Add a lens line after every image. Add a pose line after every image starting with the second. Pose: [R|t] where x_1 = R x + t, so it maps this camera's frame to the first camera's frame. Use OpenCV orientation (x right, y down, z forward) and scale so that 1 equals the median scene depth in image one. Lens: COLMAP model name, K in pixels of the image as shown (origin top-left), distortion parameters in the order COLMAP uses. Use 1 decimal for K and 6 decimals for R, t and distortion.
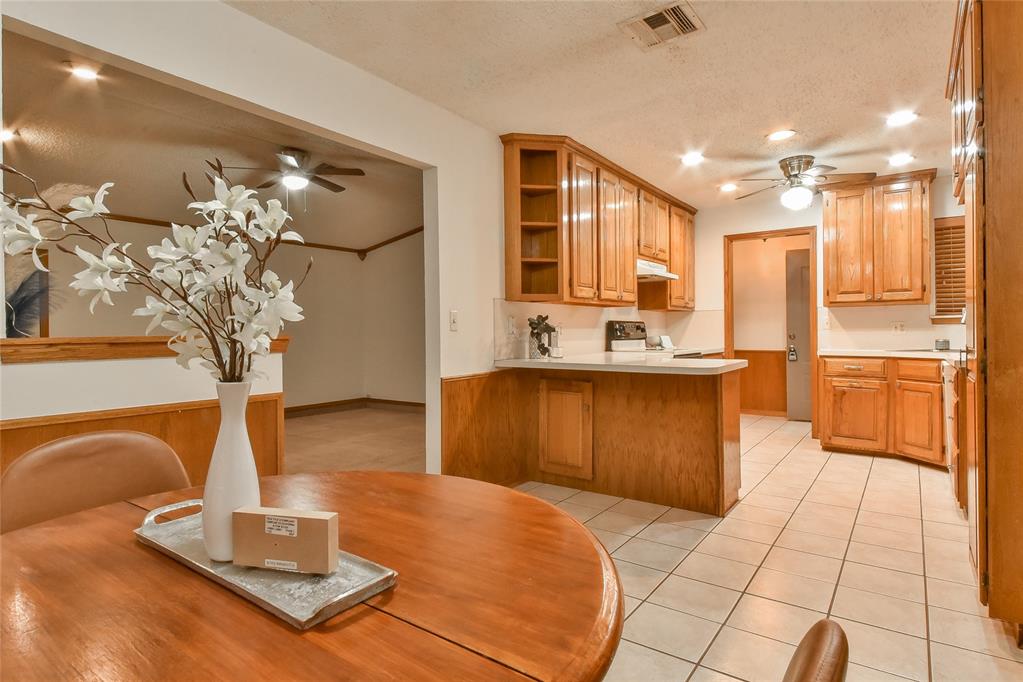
lens RADIAL K [[545.6, 0, 510.7], [0, 545.6, 334.7], [0, 0, 1]] dist [0.058782, -0.041762]
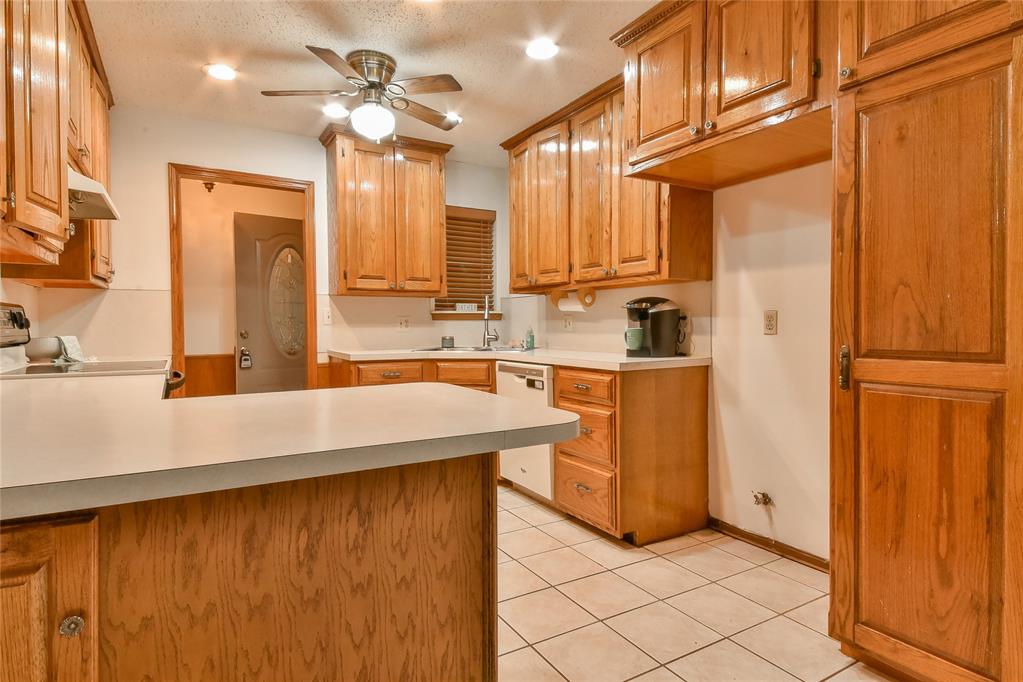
lens RADIAL K [[552.6, 0, 513.8], [0, 552.6, 336.1], [0, 0, 1]] dist [0.055461, -0.046034]
pose [[0.412624, -0.011715, 0.910826, -0.012185], [0.002787, 0.999929, 0.011599, -0.002741], [-0.910897, -0.002247, 0.412627, 0.516977]]
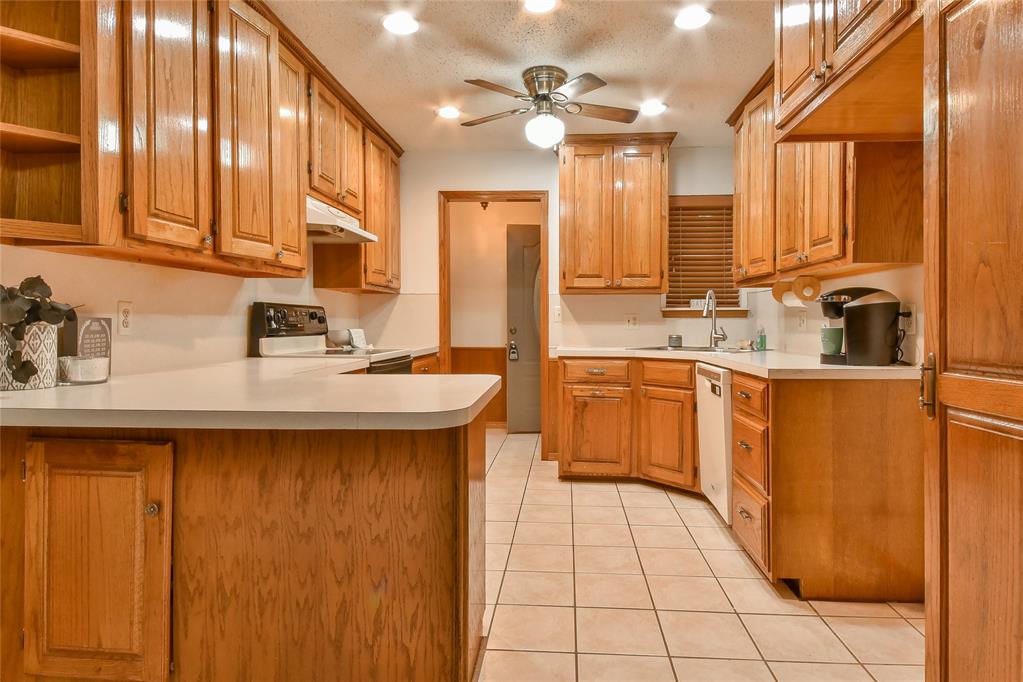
lens RADIAL K [[573.6, 0, 527.0], [0, 573.6, 326.9], [0, 0, 1]] dist [0.059931, -0.050211]
pose [[0.850521, 0.006771, 0.525898, 0.106768], [-0.007712, 0.999970, -0.000402, -0.002178], [-0.525885, -0.003714, 0.850548, 0.355322]]
